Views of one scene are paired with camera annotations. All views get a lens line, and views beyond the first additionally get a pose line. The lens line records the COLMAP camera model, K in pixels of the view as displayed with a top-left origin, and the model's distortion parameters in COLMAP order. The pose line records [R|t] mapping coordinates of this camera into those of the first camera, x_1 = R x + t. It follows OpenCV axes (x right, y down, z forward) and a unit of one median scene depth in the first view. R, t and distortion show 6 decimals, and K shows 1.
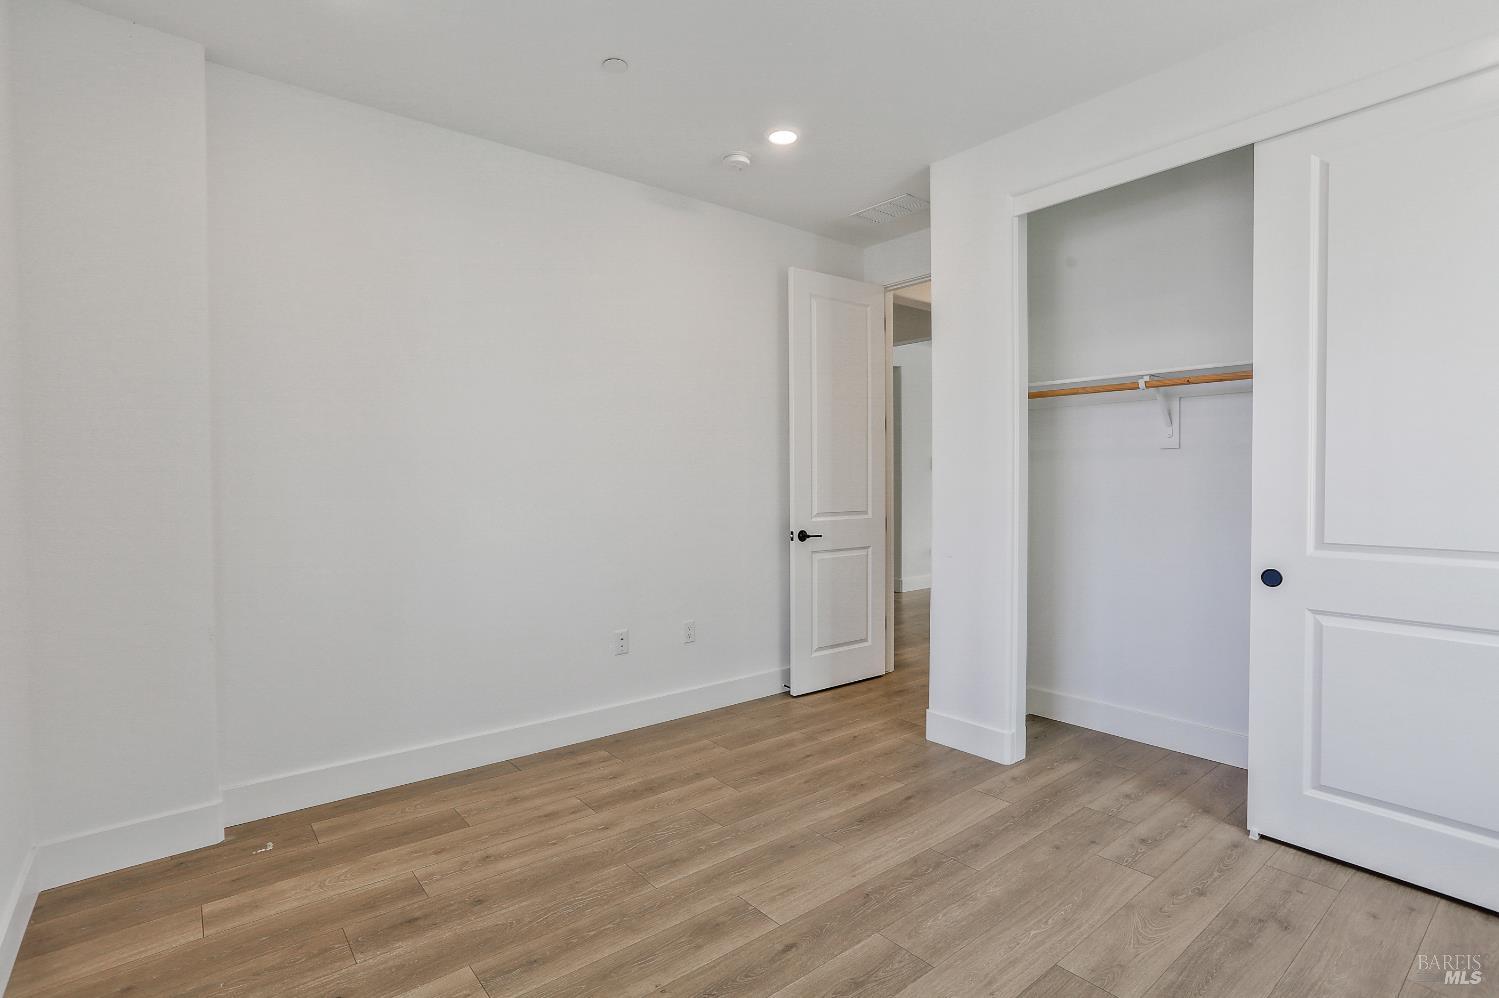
lens RADIAL K [[727.9, 0, 739.9], [0, 727.9, 491.3], [0, 0, 1]] dist [-0.026771, 0.017959]
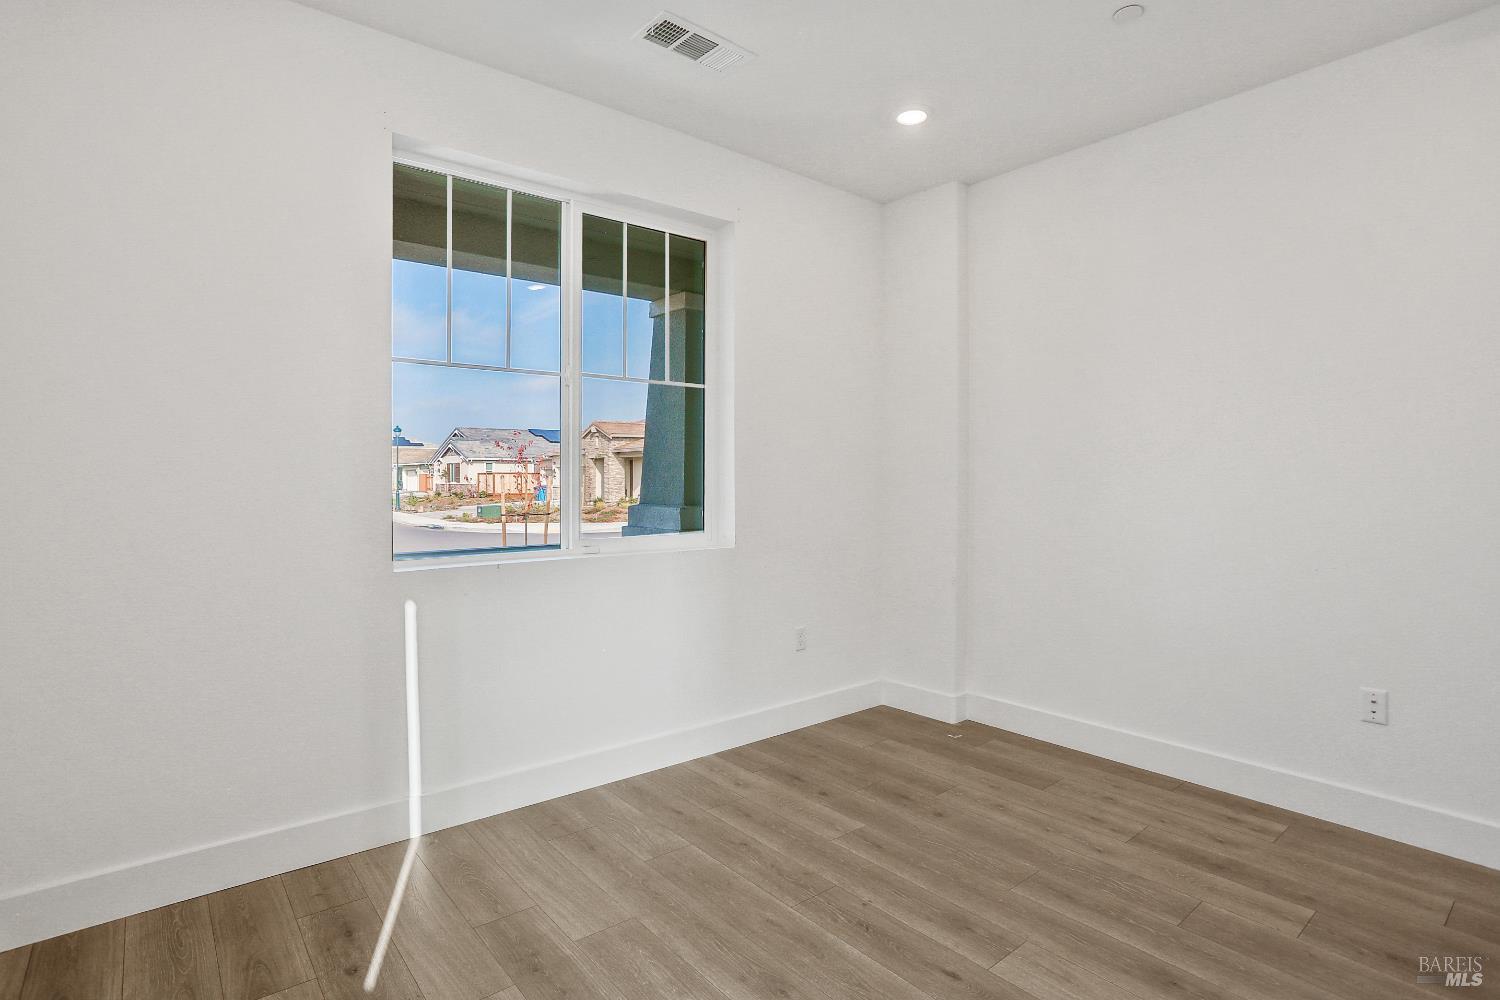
lens RADIAL K [[728.4, 0, 740.4], [0, 728.4, 492.3], [0, 0, 1]] dist [-0.026771, 0.017959]
pose [[0.021749, 0.012937, -0.999680, 0.745410], [-0.012685, 0.999839, 0.012663, -0.000356], [0.999683, 0.012406, 0.021909, 0.528102]]
